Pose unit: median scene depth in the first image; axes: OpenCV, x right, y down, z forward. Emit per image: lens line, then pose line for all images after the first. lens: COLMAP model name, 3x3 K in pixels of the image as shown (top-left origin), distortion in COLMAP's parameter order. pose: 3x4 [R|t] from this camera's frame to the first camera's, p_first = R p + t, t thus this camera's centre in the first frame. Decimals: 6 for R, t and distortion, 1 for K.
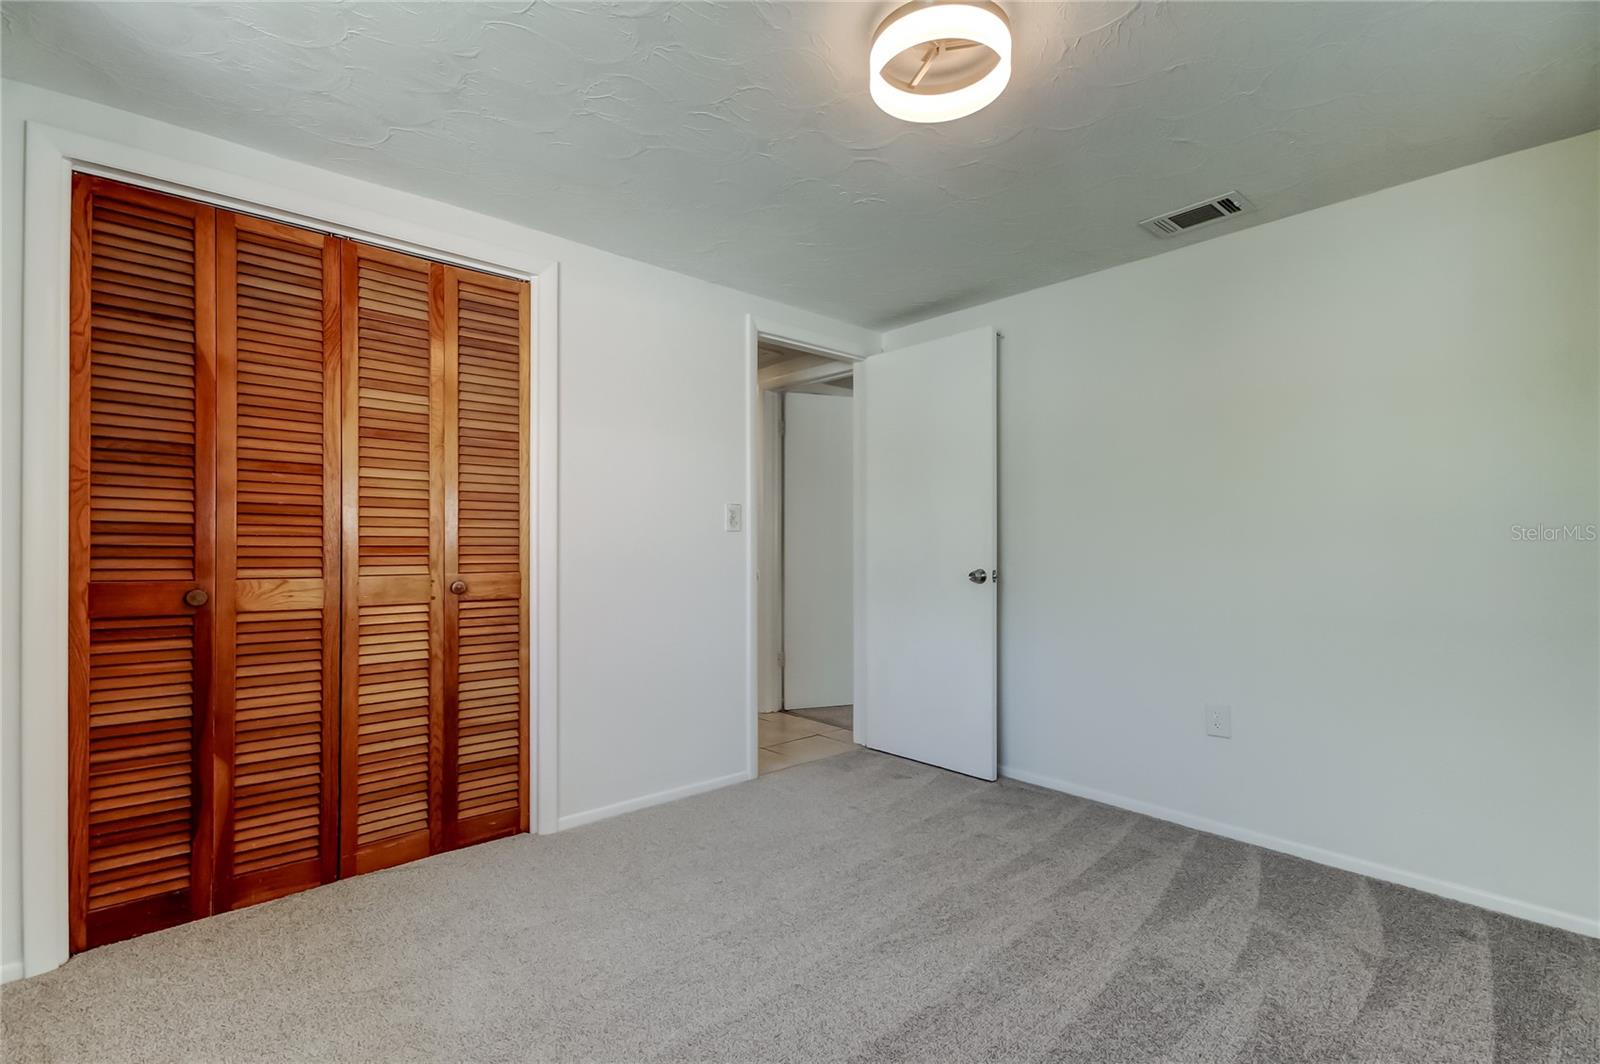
lens RADIAL K [[736.4, 0, 804.3], [0, 736.4, 540.2], [0, 0, 1]] dist [0.019287, -0.006717]
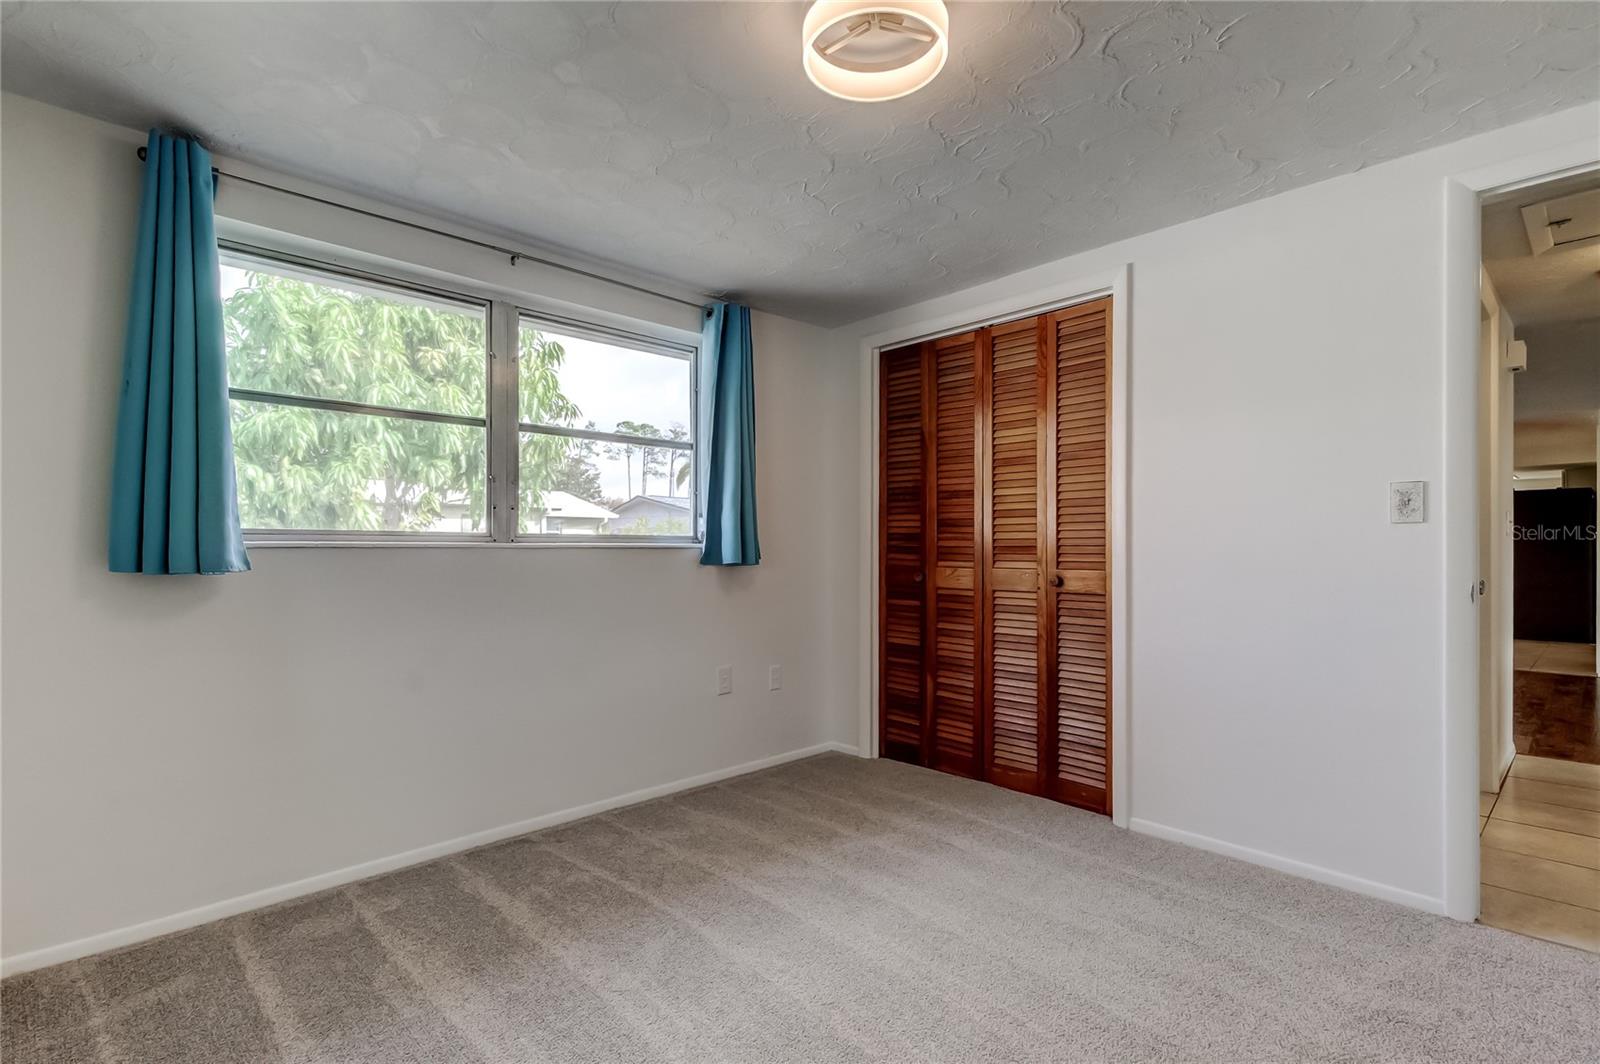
lens RADIAL K [[736.4, 0, 806.5], [0, 736.4, 546.8], [0, 0, 1]] dist [0.019287, -0.006717]
pose [[0.038546, -0.007366, -0.999230, 0.712018], [0.001342, 0.999972, -0.007319, 0.017600], [0.999256, -0.001059, 0.038555, 0.564521]]
